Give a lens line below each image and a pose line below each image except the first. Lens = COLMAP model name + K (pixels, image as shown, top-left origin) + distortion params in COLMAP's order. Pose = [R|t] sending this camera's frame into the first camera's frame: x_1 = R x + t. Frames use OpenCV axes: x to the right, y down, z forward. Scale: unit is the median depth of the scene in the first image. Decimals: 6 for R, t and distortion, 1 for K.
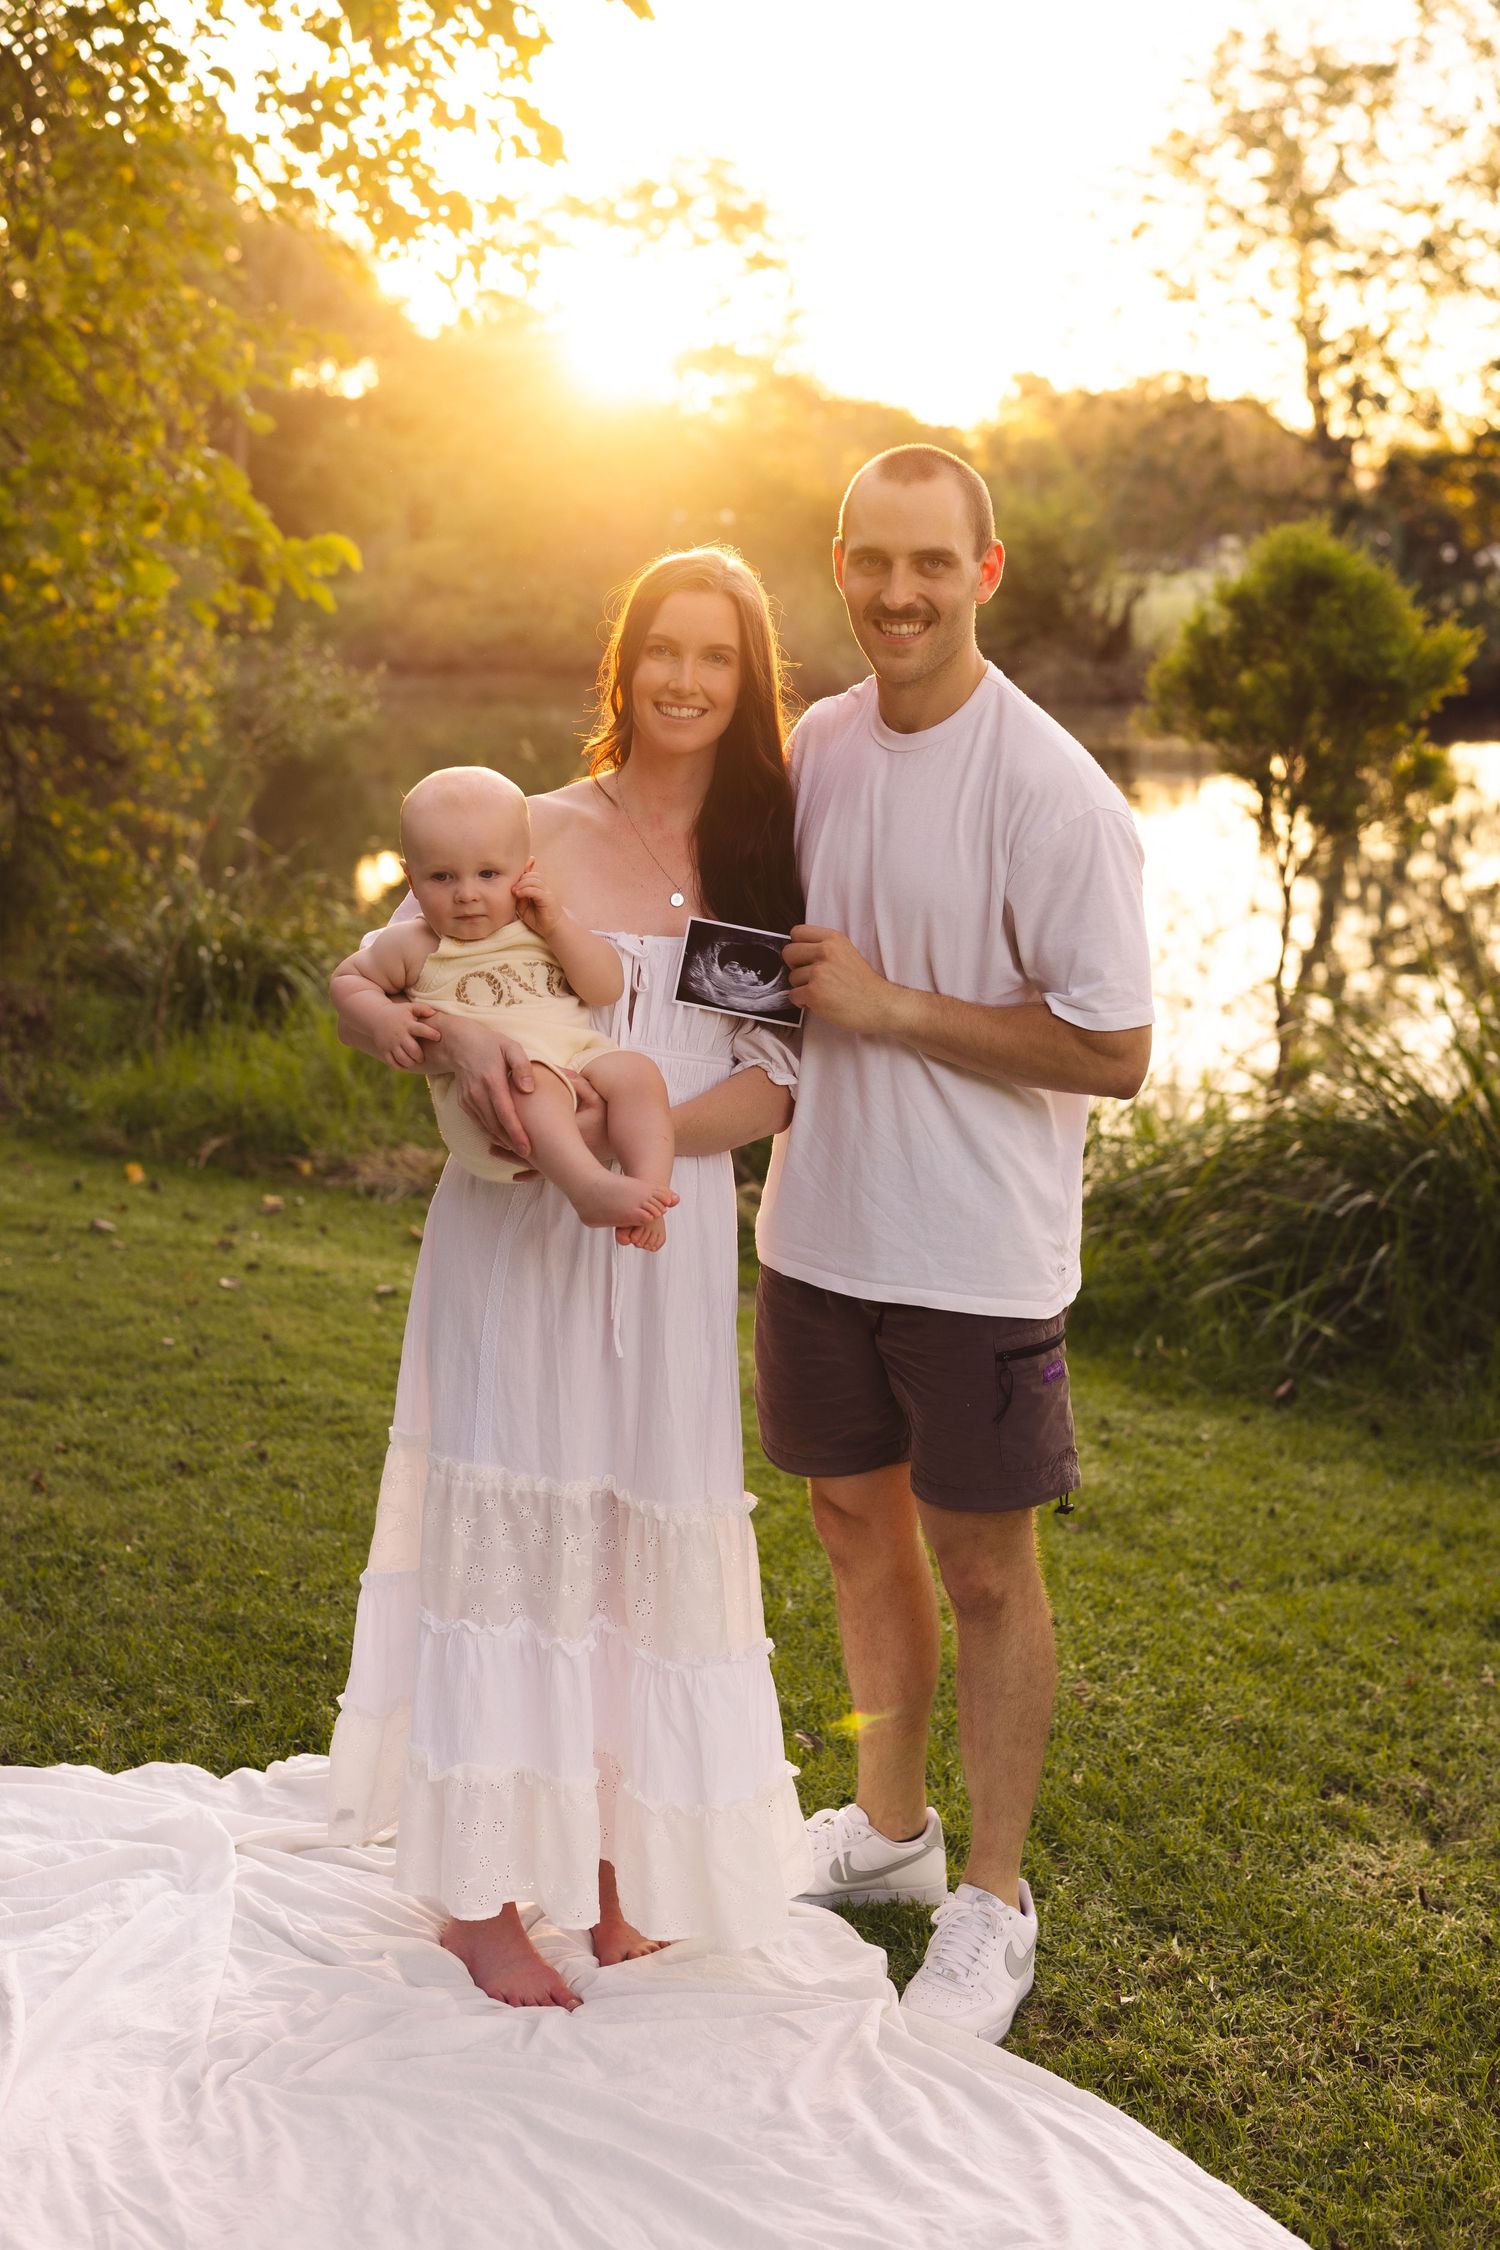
lens RADIAL K [[3228.7, 0, 750.0], [0, 3228.7, 1125.0], [0, 0, 1]] dist [0.018499, 0.022094]
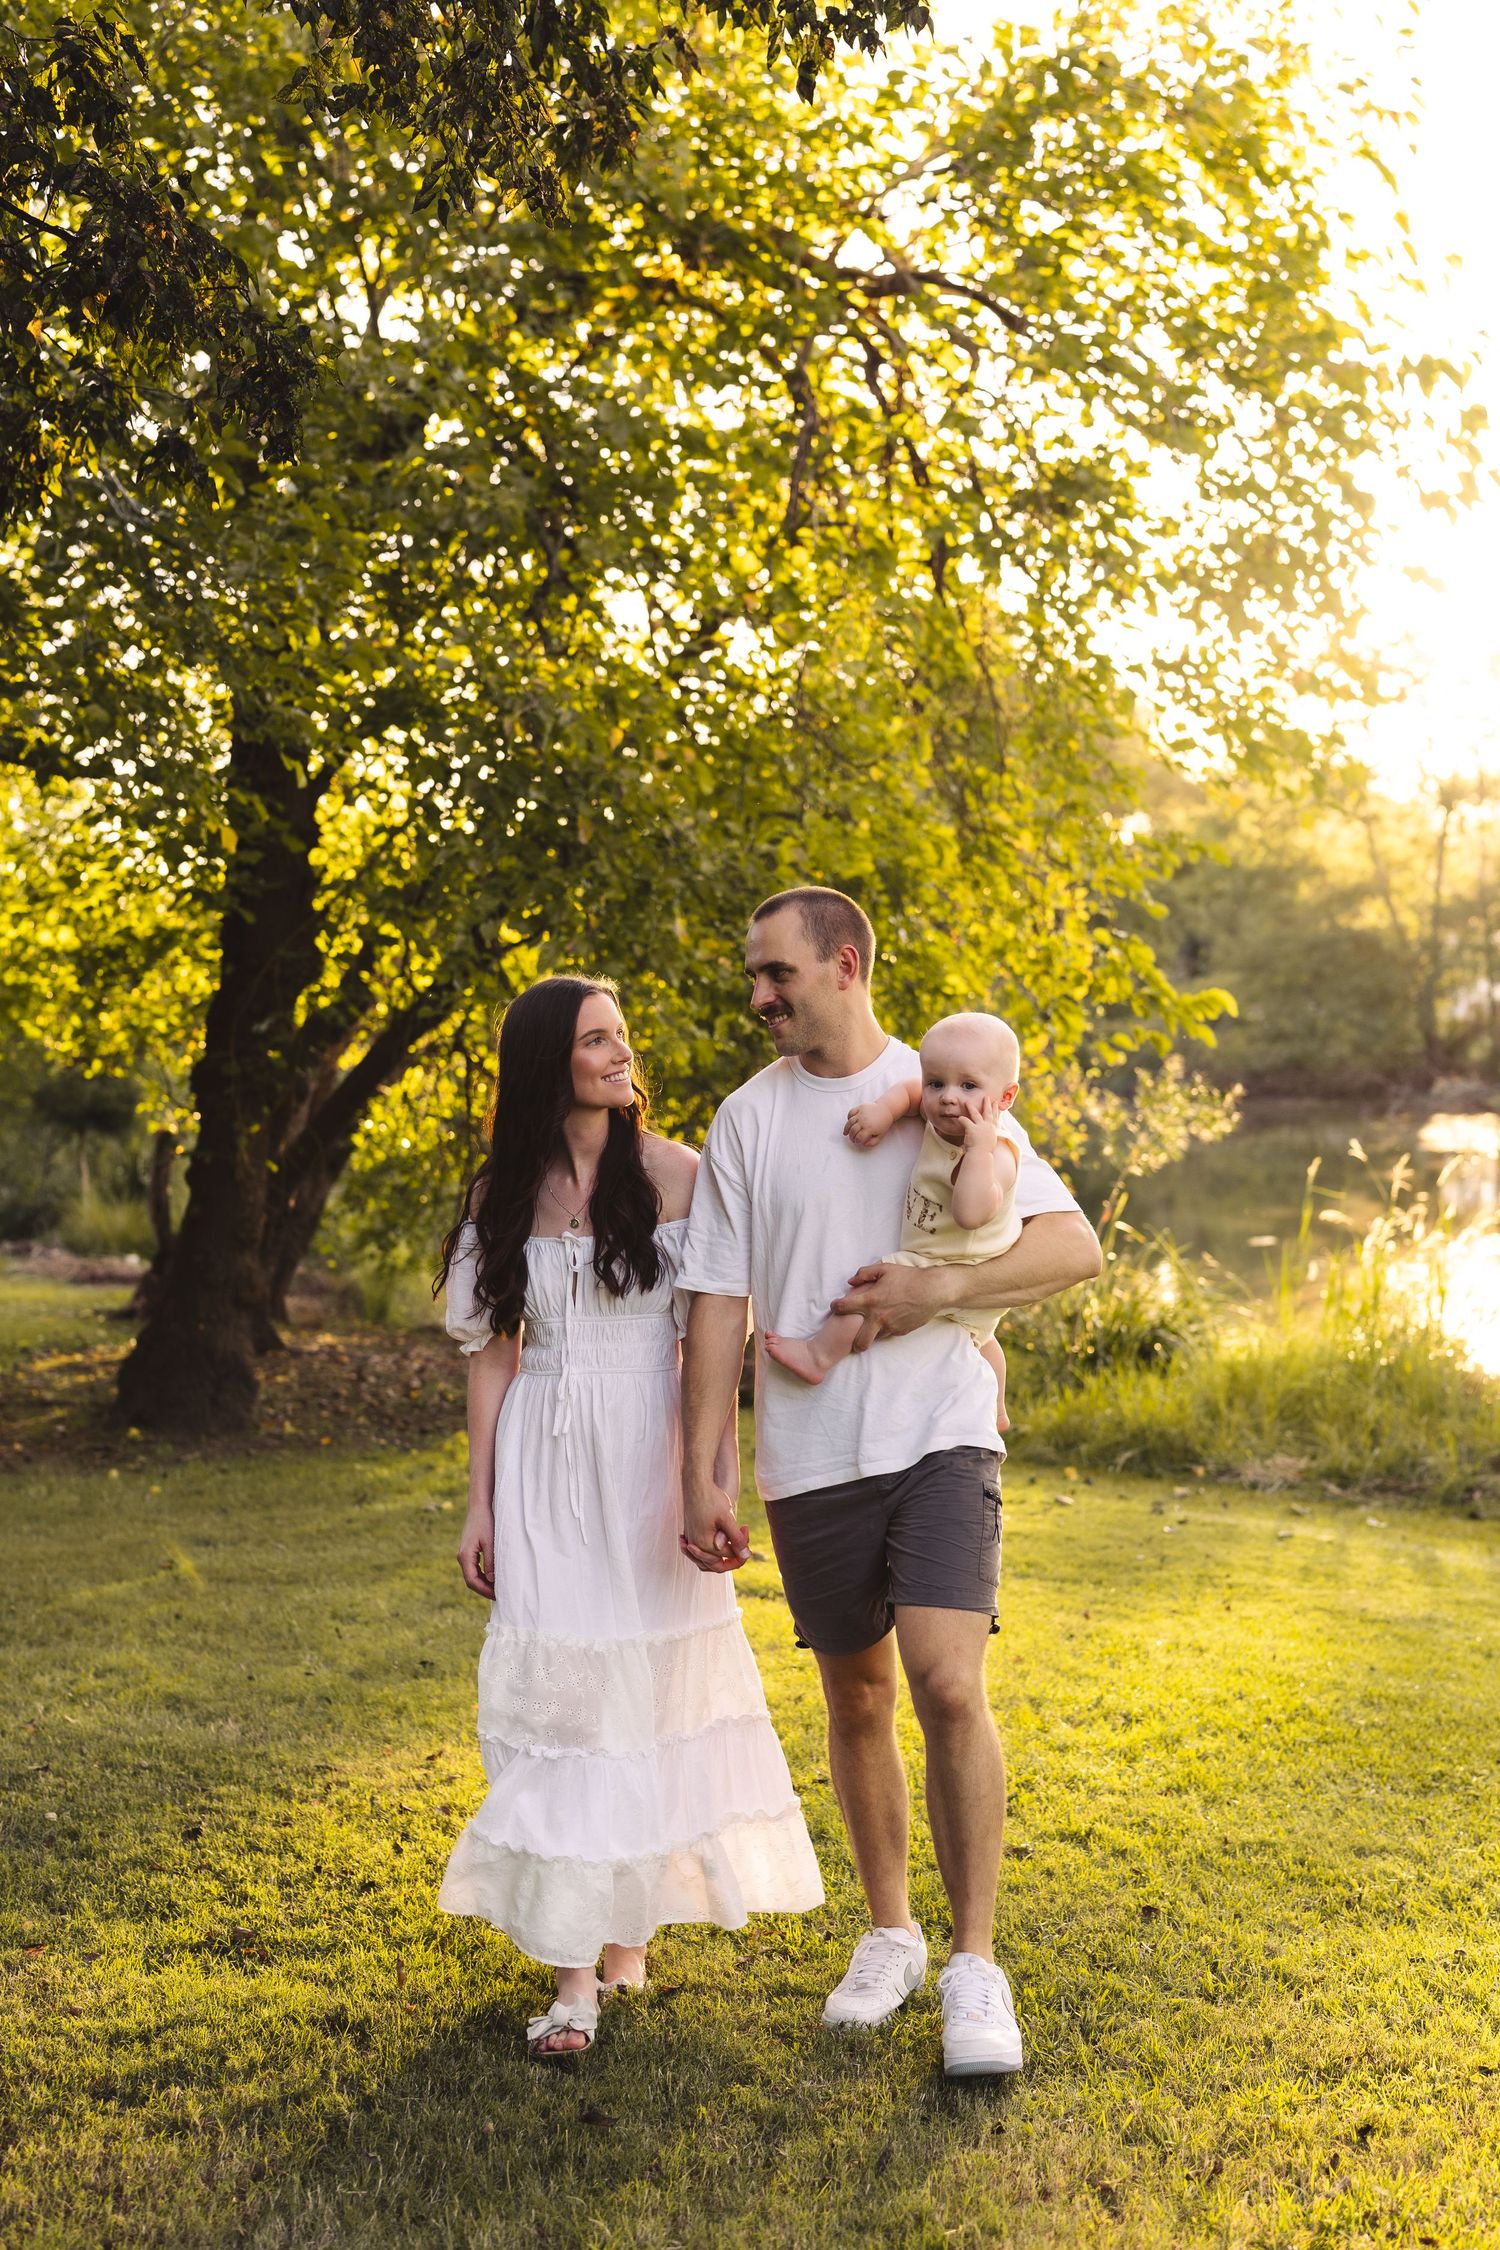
lens RADIAL K [[3228.7, 0, 750.0], [0, 3228.7, 1125.0], [0, 0, 1]] dist [0.018499, 0.022094]
pose [[0.972013, -0.031546, -0.232801, -0.006791], [0.000103, 0.991000, -0.133858, 0.049717], [0.234928, 0.130088, 0.963268, -0.314964]]
